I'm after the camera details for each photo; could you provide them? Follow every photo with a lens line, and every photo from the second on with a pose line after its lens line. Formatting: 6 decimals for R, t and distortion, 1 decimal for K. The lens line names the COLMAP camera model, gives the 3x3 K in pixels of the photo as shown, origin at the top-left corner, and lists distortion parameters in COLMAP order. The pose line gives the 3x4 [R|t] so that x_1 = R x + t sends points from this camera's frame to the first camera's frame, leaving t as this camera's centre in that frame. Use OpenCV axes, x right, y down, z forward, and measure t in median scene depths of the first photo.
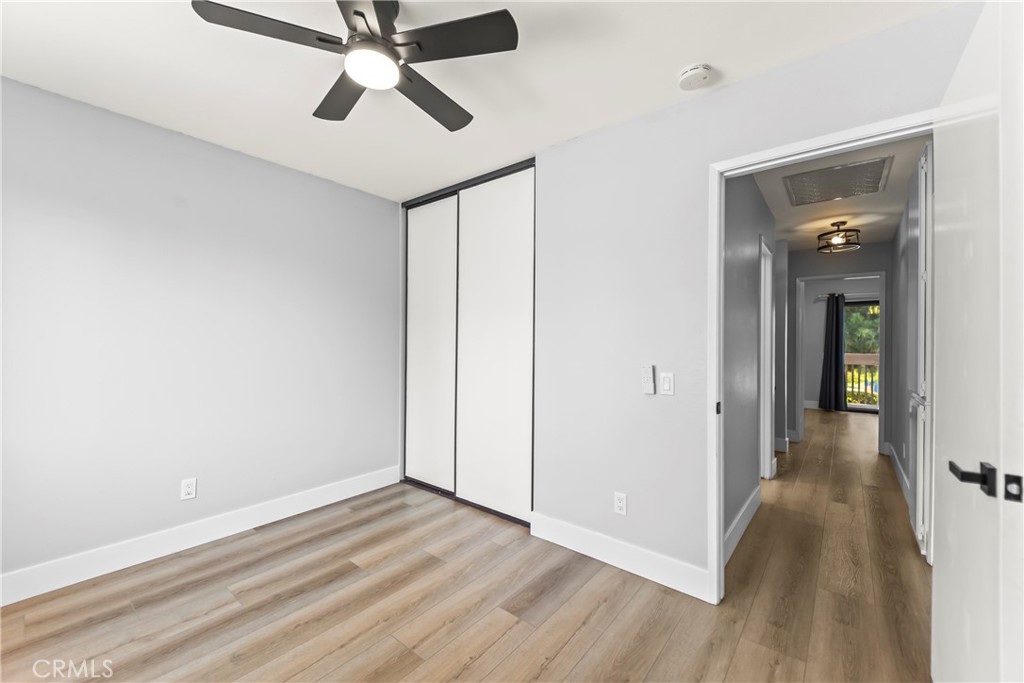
lens RADIAL K [[411.9, 0, 509.2], [0, 411.9, 343.2], [0, 0, 1]] dist [0.004735, -0.000052]
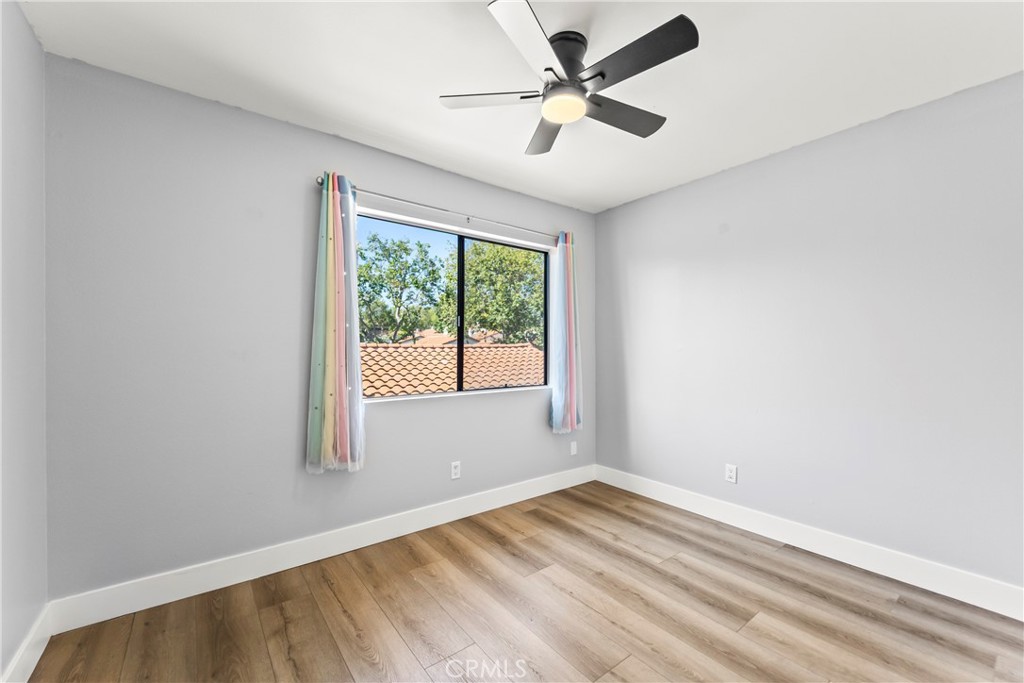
lens RADIAL K [[411.9, 0, 510.7], [0, 411.9, 345.1], [0, 0, 1]] dist [0.004735, -0.000052]
pose [[-0.236044, -0.013815, -0.971644, 0.537058], [-0.003294, 0.999905, -0.013417, 0.013511], [0.971737, 0.000034, -0.236067, 0.736037]]
